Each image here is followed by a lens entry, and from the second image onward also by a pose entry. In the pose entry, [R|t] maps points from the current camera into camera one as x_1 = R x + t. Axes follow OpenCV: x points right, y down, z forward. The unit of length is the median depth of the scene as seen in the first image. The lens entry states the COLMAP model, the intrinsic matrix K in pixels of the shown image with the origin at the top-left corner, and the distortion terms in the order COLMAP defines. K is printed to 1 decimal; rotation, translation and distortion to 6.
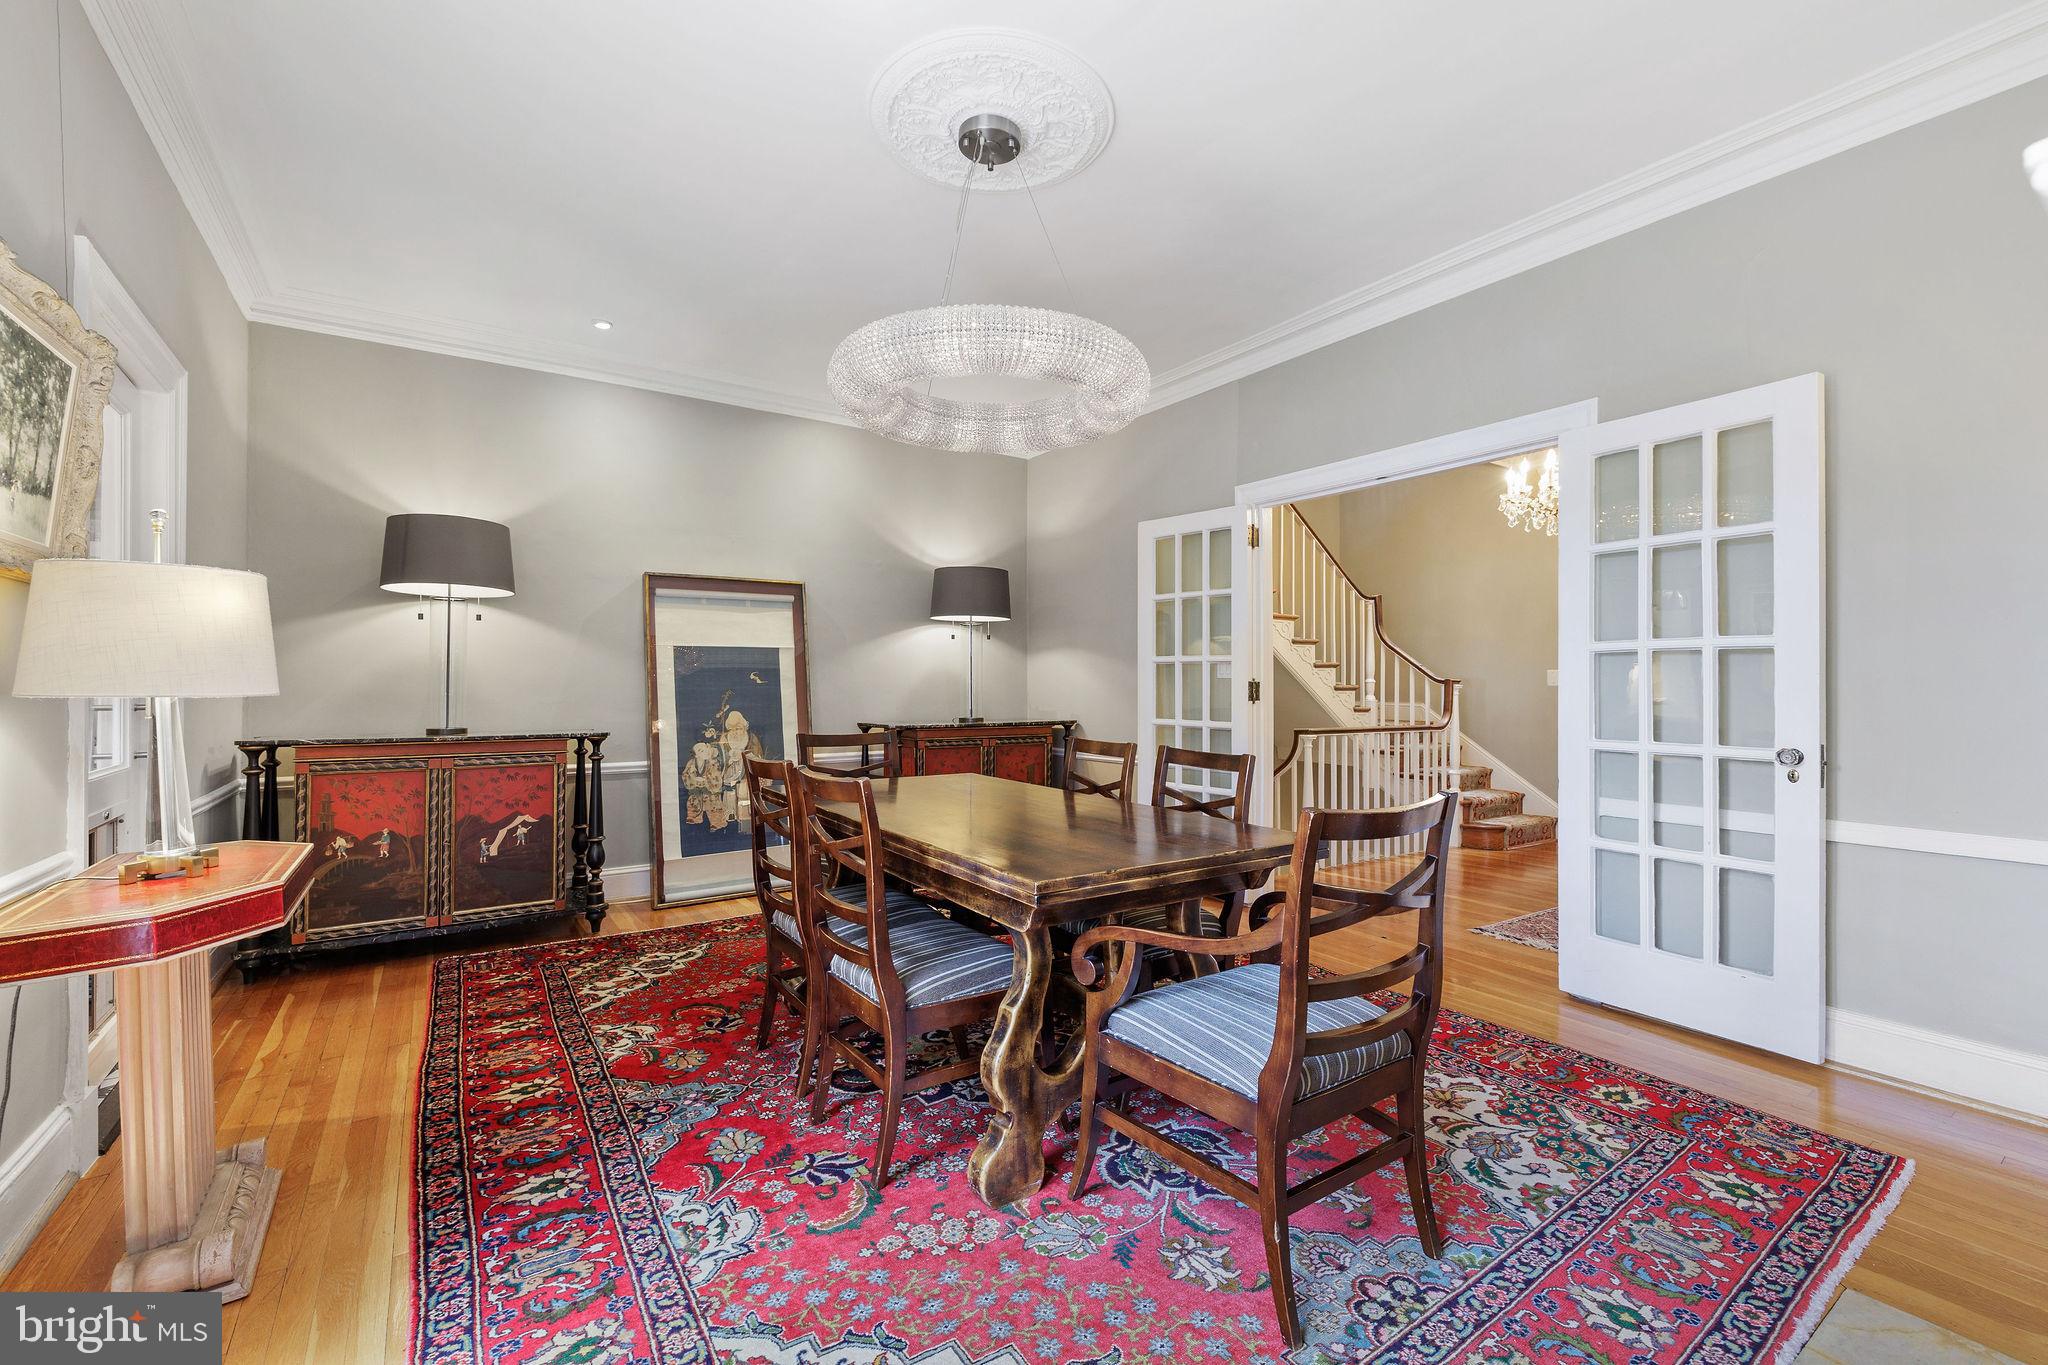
lens RADIAL K [[863.8, 0, 1030.3], [0, 863.8, 680.4], [0, 0, 1]] dist [0.000434, -0.001143]
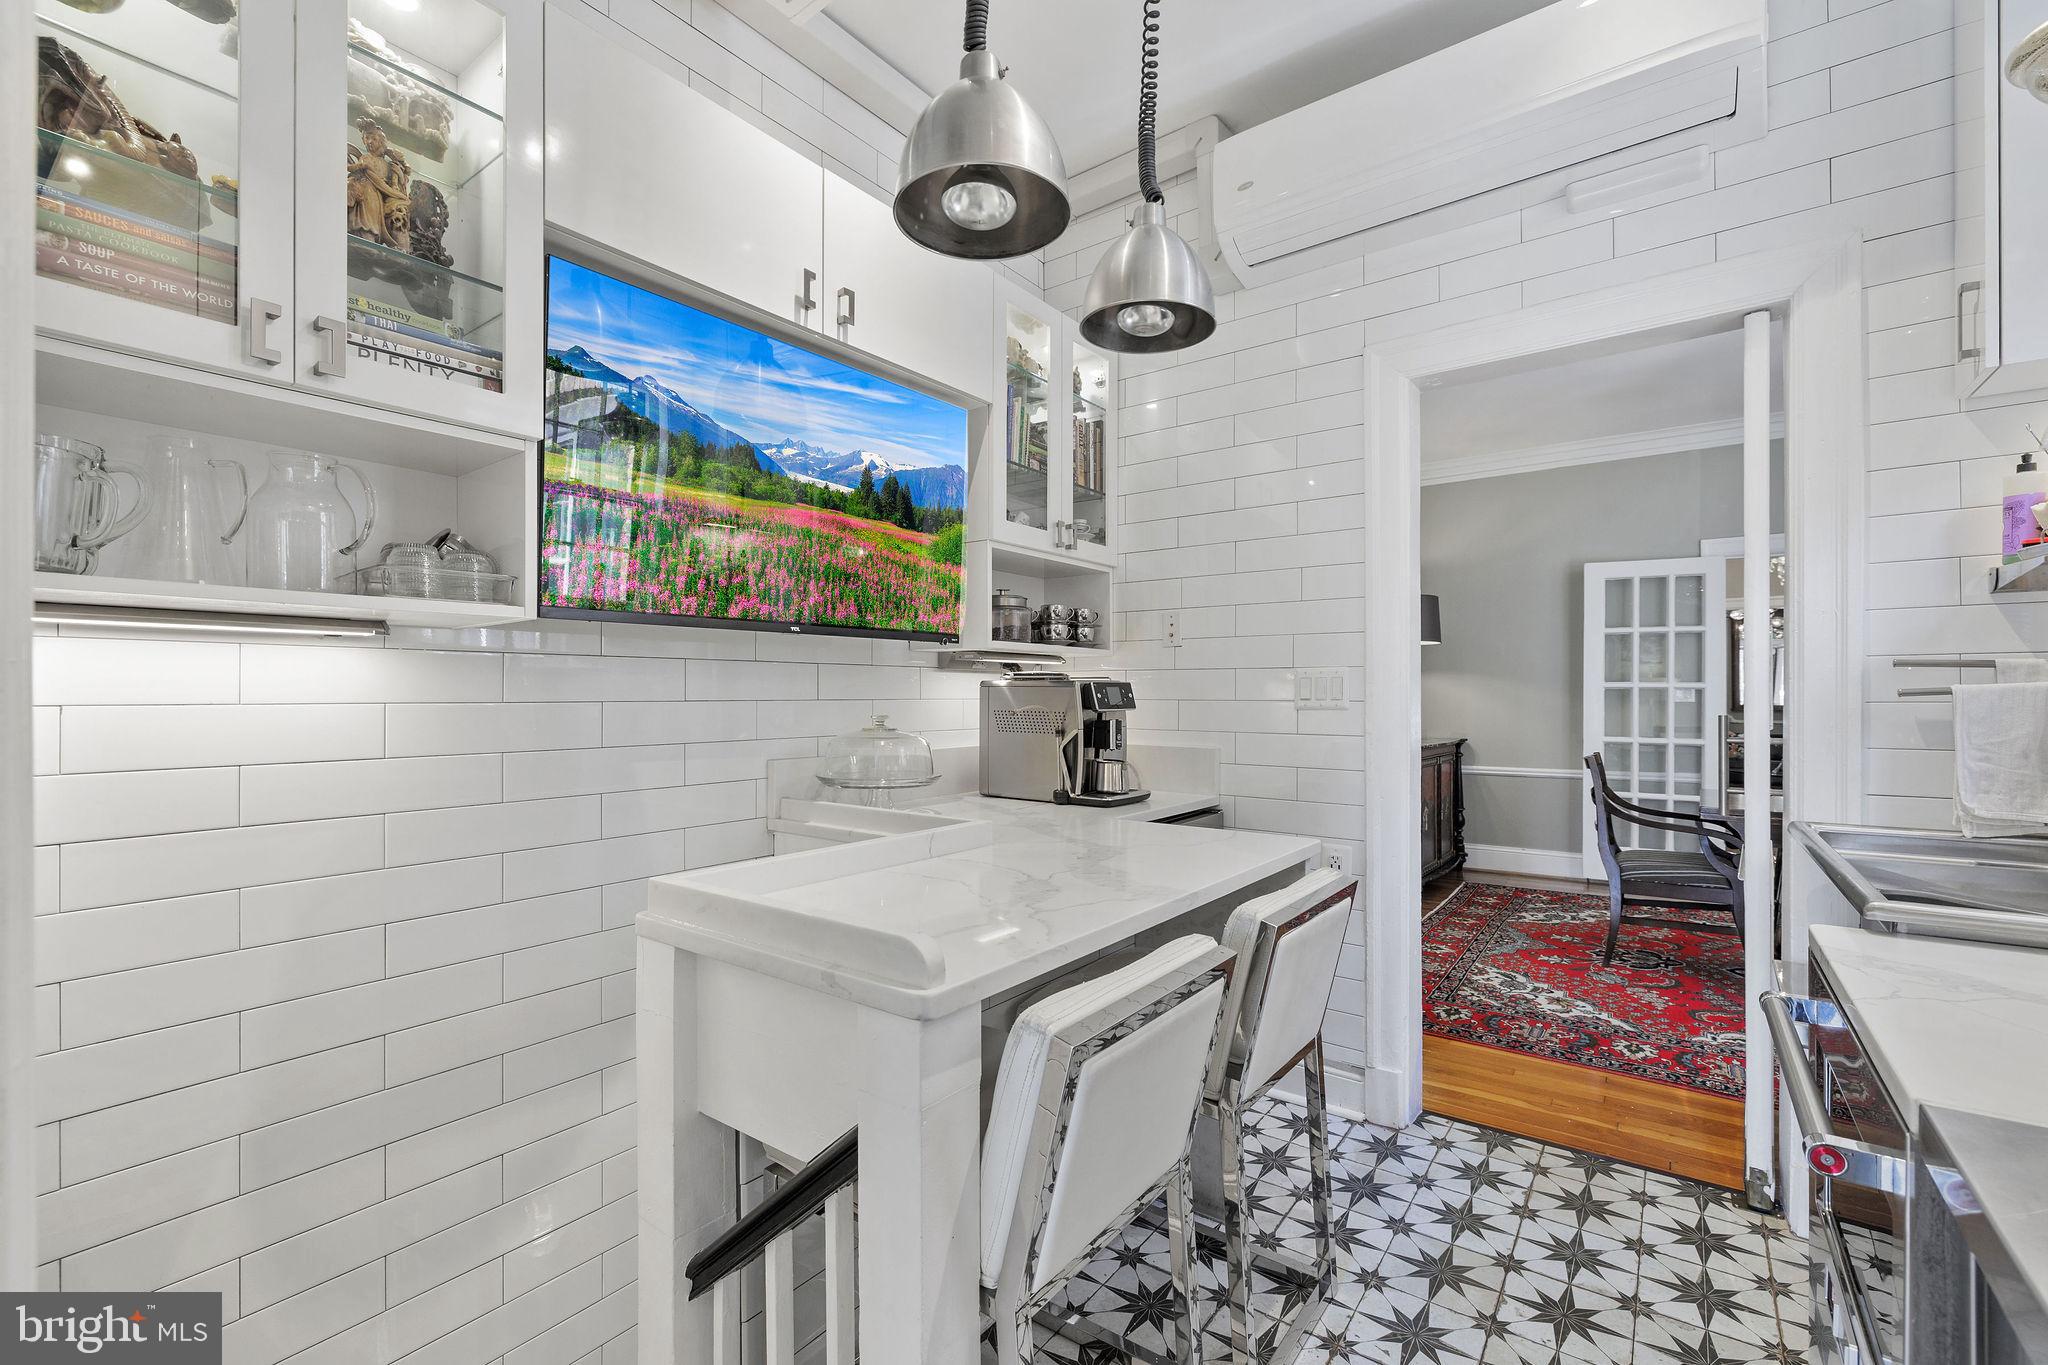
lens RADIAL K [[863.8, 0, 1020.0], [0, 863.8, 689.1], [0, 0, 1]] dist [0.000434, -0.001143]
pose [[0.952392, -0.006234, 0.304811, -1.337899], [0.007412, 0.999969, -0.002710, -0.029409], [-0.304785, 0.004840, 0.952409, 0.194965]]
